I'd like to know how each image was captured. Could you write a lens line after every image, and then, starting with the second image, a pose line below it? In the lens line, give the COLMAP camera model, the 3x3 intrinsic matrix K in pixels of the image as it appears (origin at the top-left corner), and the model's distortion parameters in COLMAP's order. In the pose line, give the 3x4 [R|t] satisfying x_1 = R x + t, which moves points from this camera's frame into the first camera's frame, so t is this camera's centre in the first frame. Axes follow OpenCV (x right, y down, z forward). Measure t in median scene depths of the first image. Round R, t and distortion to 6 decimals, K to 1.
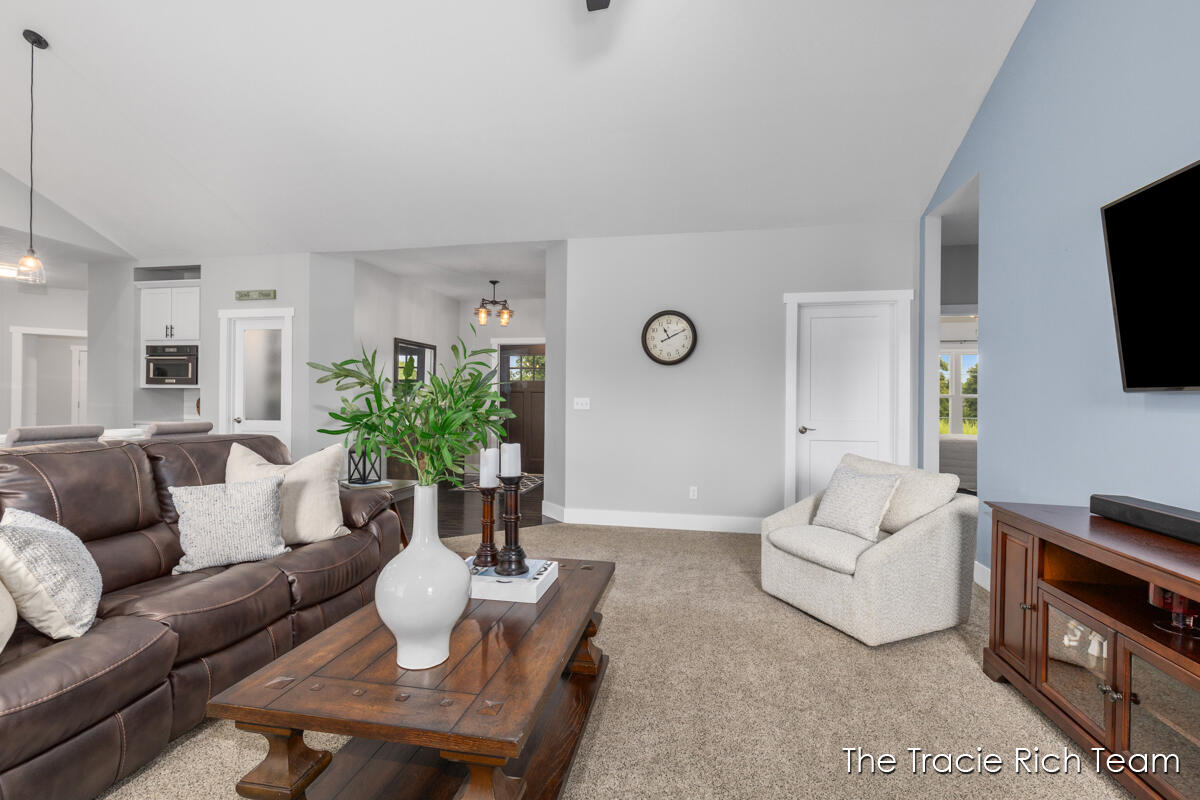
lens RADIAL K [[540.7, 0, 603.8], [0, 540.7, 397.8], [0, 0, 1]] dist [0.004584, 0.003318]
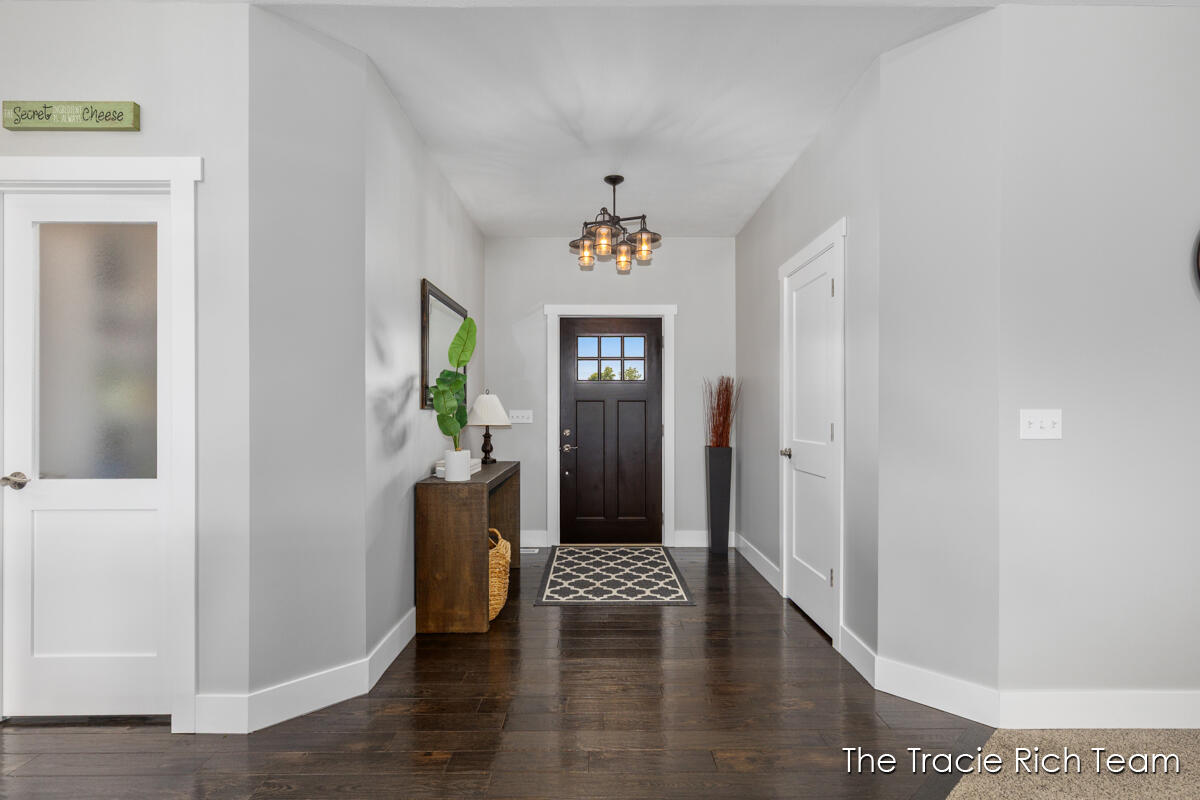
lens RADIAL K [[586.0, 0, 598.1], [0, 586.0, 405.7], [0, 0, 1]] dist [0.019925, 0.000319]
pose [[0.986186, -0.005955, 0.165534, -0.372599], [0.007352, 0.999942, -0.007826, -0.001240], [-0.165478, 0.008935, 0.986173, 0.565196]]
